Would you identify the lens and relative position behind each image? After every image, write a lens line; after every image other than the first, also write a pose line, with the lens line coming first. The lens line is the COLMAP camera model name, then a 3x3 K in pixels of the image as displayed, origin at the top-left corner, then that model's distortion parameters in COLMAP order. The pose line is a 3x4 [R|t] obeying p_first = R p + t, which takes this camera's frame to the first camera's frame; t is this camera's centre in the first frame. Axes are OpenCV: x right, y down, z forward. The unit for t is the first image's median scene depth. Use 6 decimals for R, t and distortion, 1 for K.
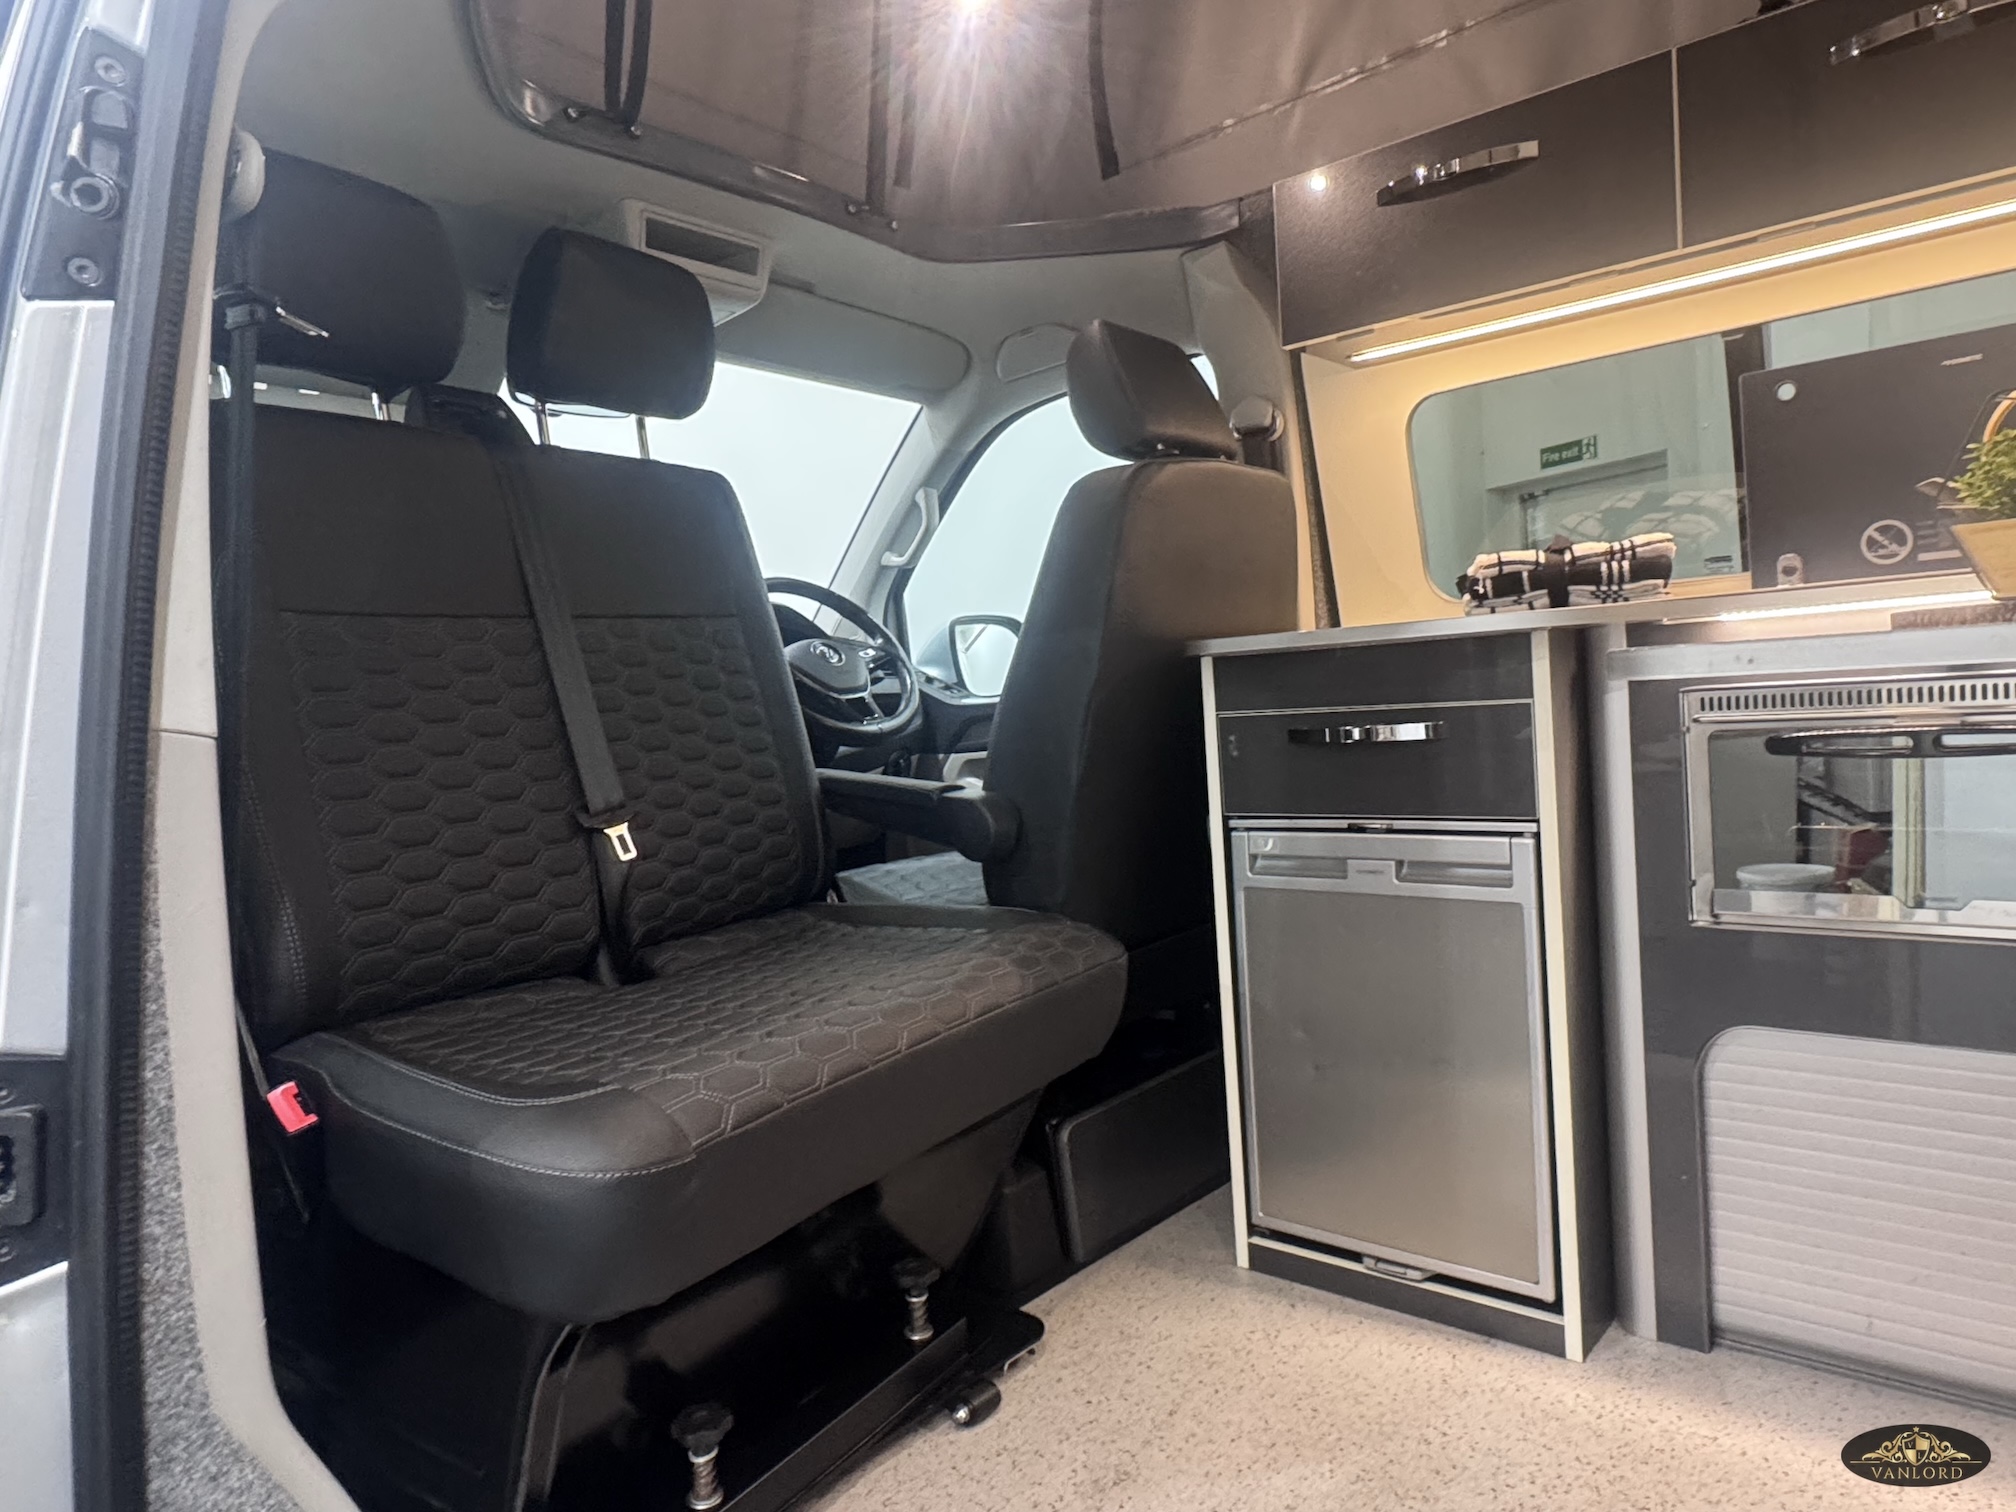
lens RADIAL K [[1291.4, 0, 1008.0], [0, 1291.4, 756.0], [0, 0, 1]] dist [-0.019048, 0.032277]
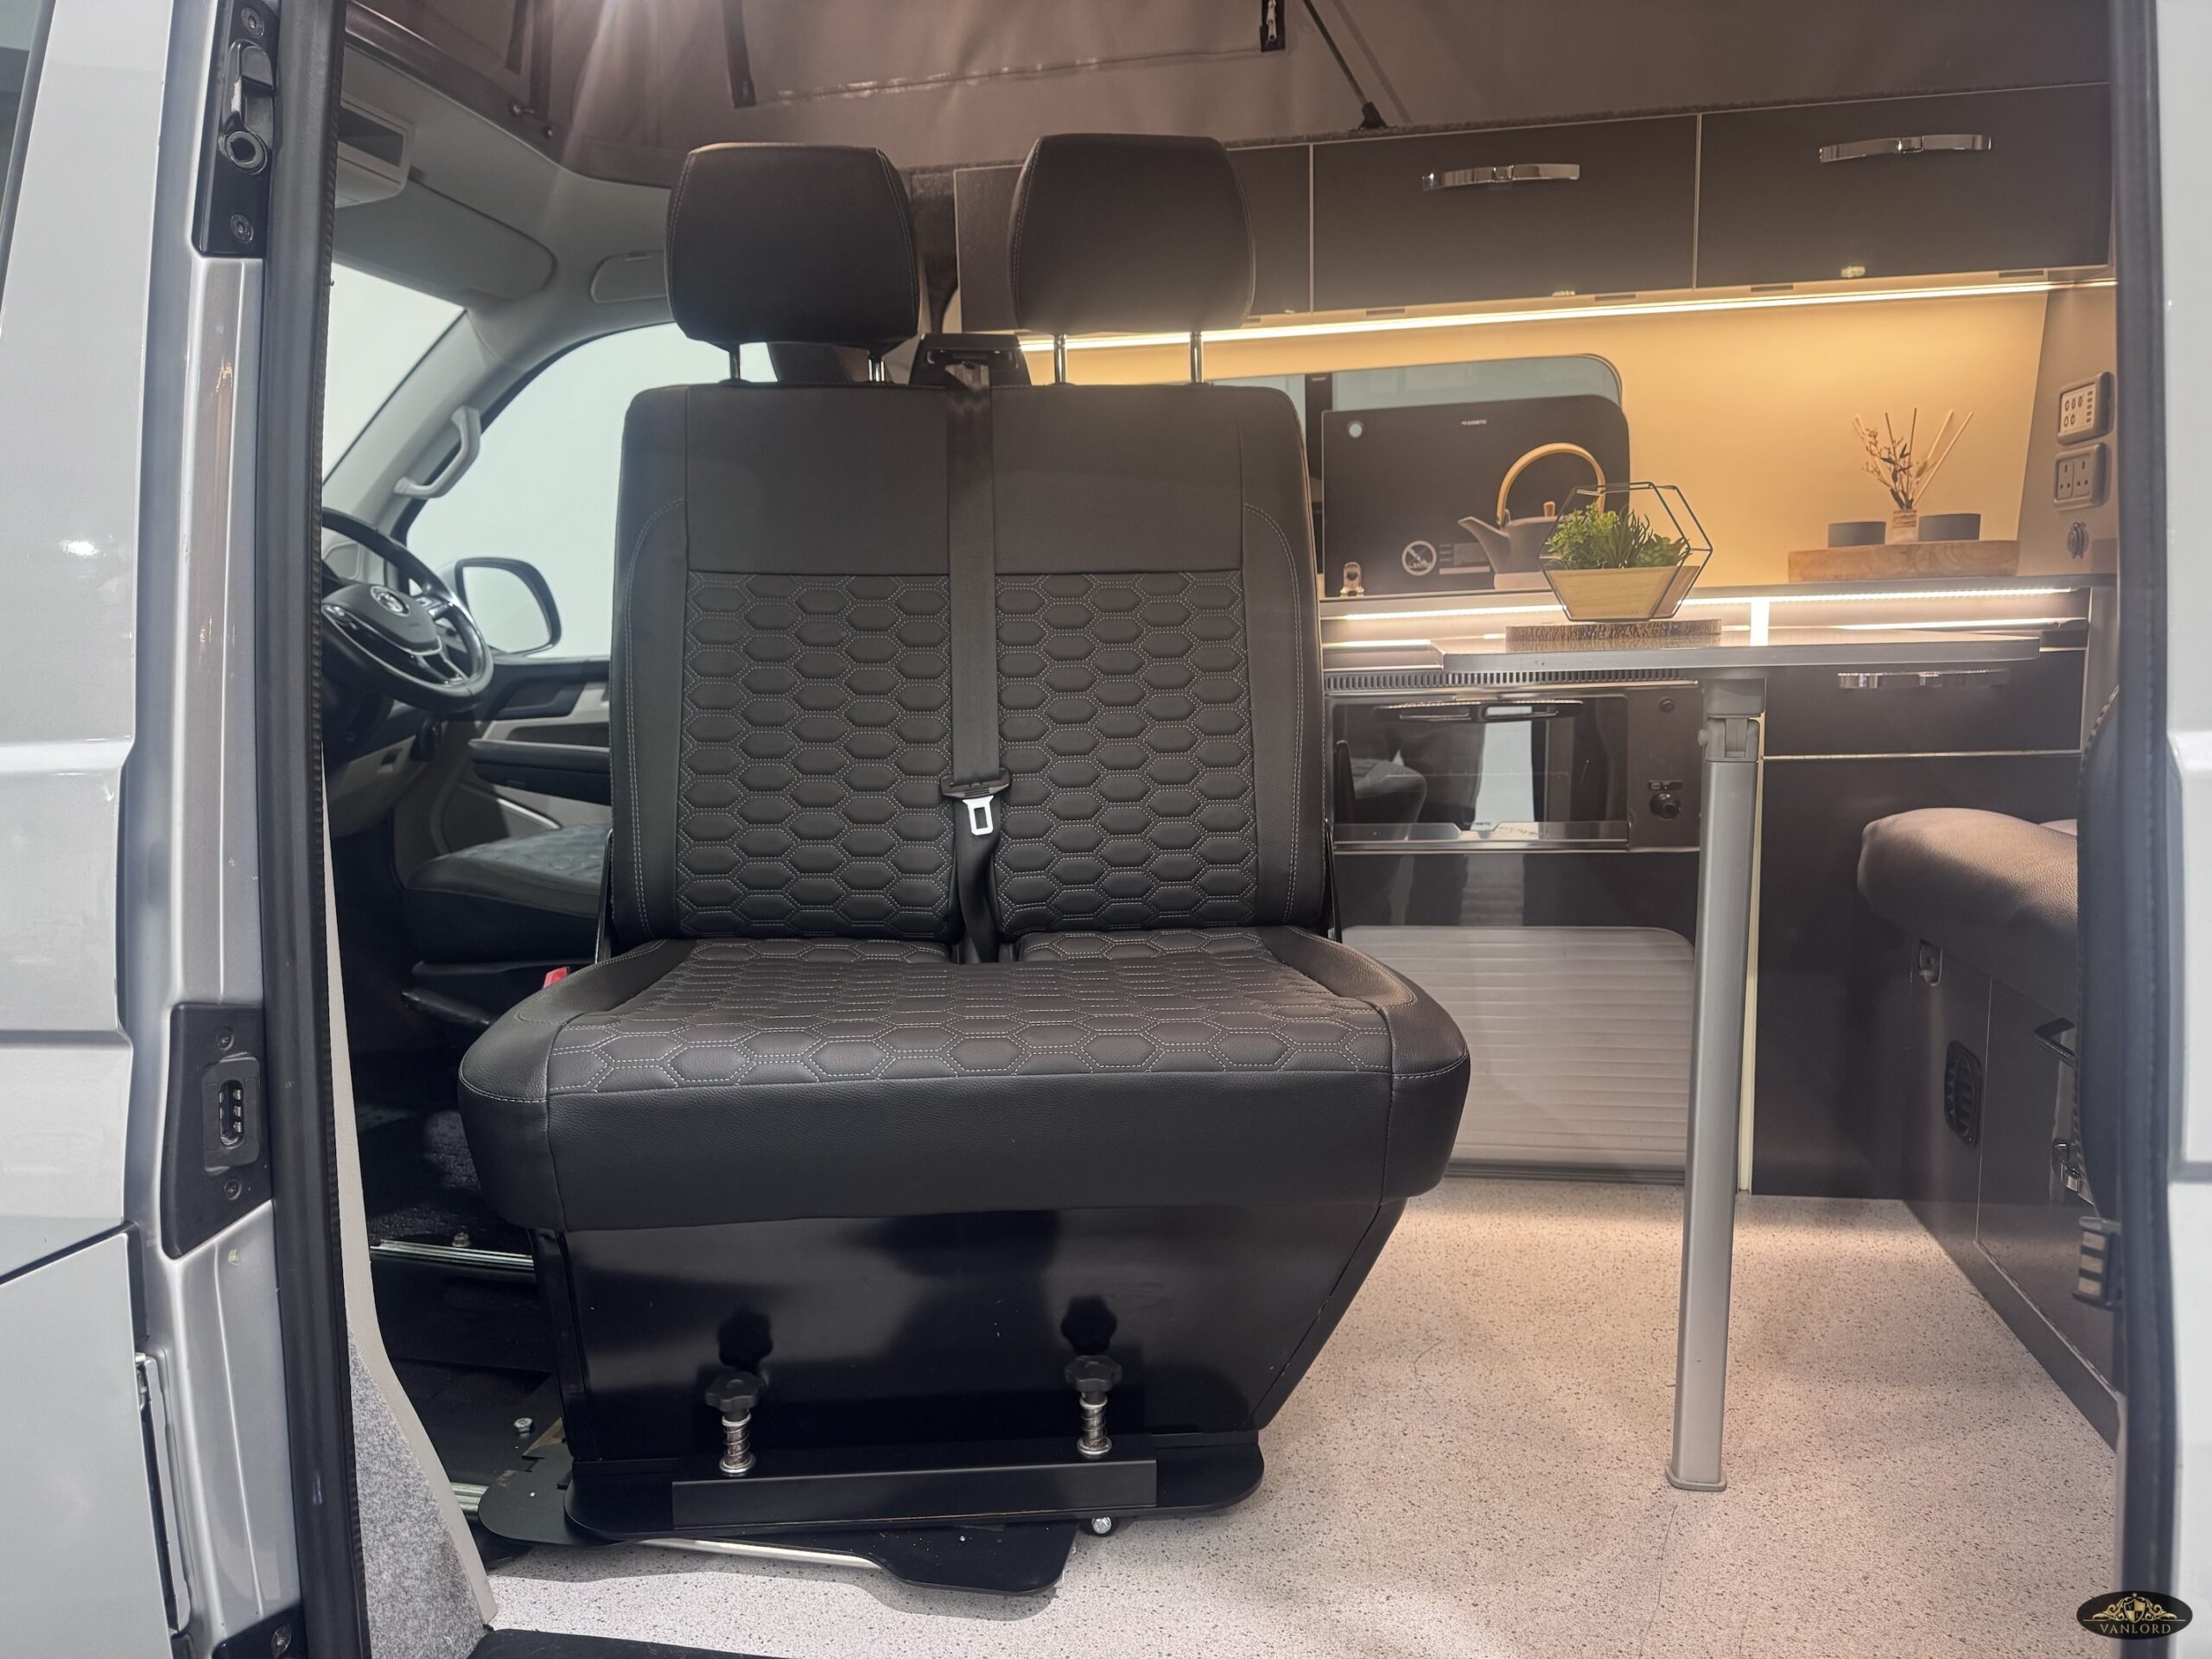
lens RADIAL K [[1545.7, 0, 1106.0], [0, 1545.7, 829.5], [0, 0, 1]] dist [0.076933, -0.130839]
pose [[0.863656, -0.031910, 0.503071, -0.330060], [-0.000725, 0.997915, 0.064543, 0.005062], [-0.504081, -0.056108, 0.861832, -0.173548]]
